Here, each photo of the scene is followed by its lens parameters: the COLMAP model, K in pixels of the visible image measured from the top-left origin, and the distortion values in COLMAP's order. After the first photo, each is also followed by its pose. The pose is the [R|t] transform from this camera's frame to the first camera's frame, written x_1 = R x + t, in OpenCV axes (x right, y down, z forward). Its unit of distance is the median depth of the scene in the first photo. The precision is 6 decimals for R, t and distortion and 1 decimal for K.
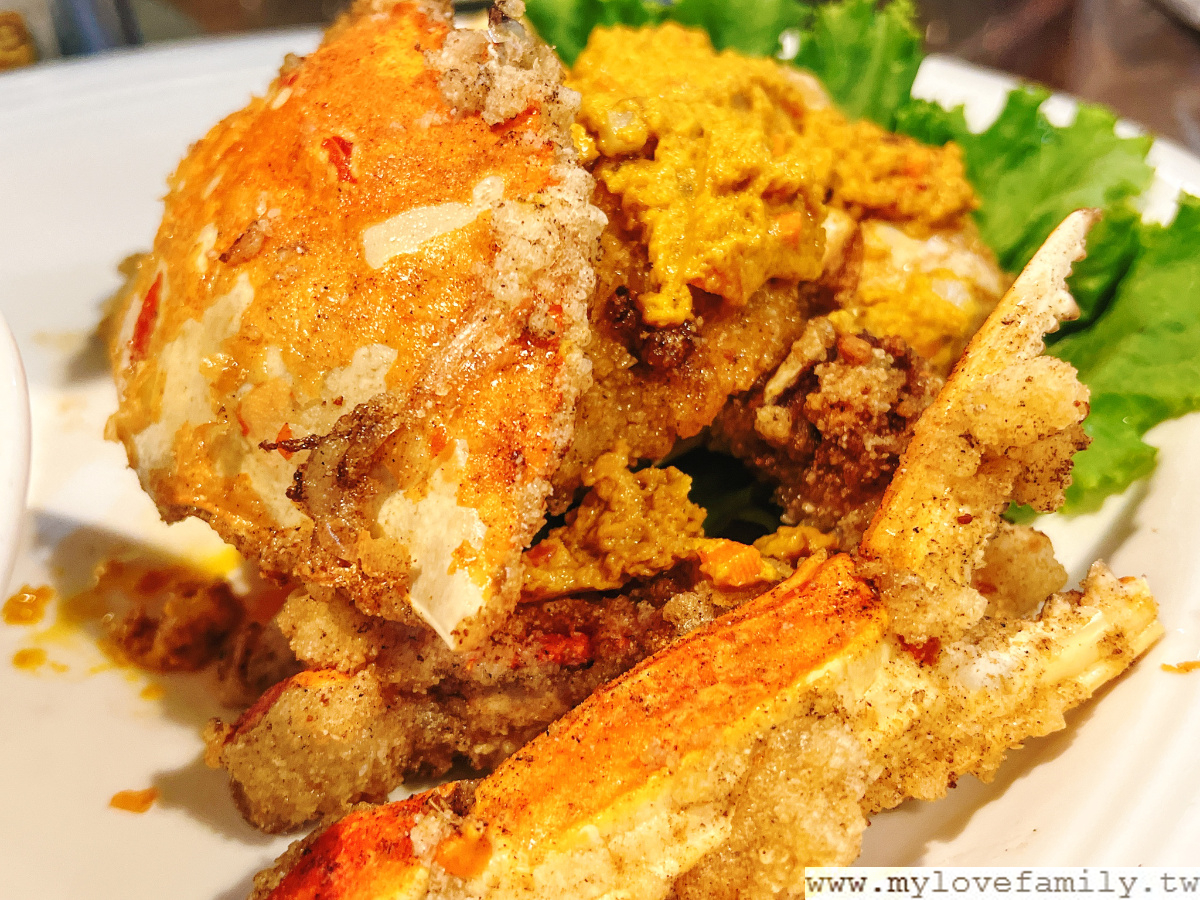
lens RADIAL K [[1367.8, 0, 599.1], [0, 1367.8, 450.5], [0, 0, 1]] dist [0.022917, 0.000000]
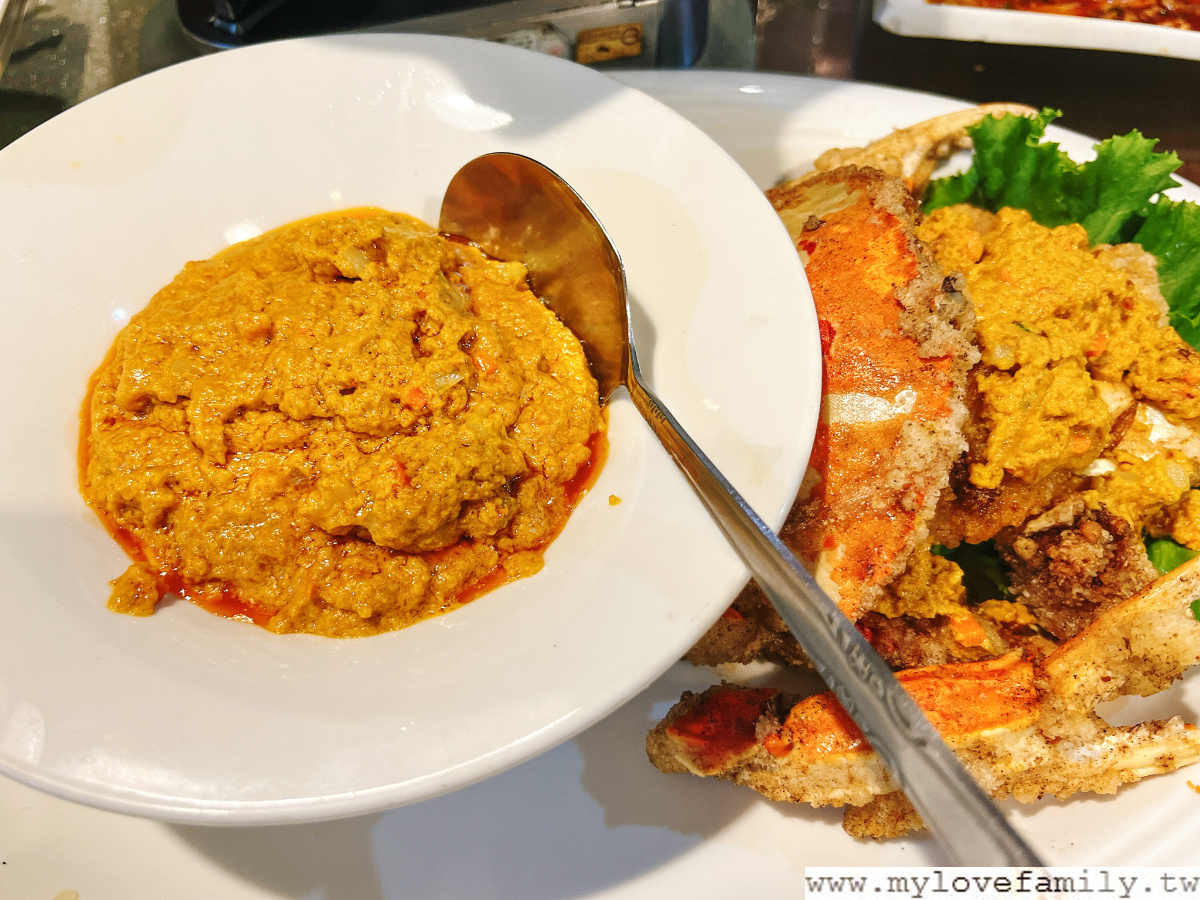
lens RADIAL K [[995.3, 0, 602.1], [0, 995.3, 449.5], [0, 0, 1]] dist [-0.027176, 0.010736]
pose [[0.922252, 0.326191, -0.207488, -0.144564], [-0.248924, 0.911703, 0.326856, -0.419670], [0.295785, -0.249795, 0.922016, -0.253500]]
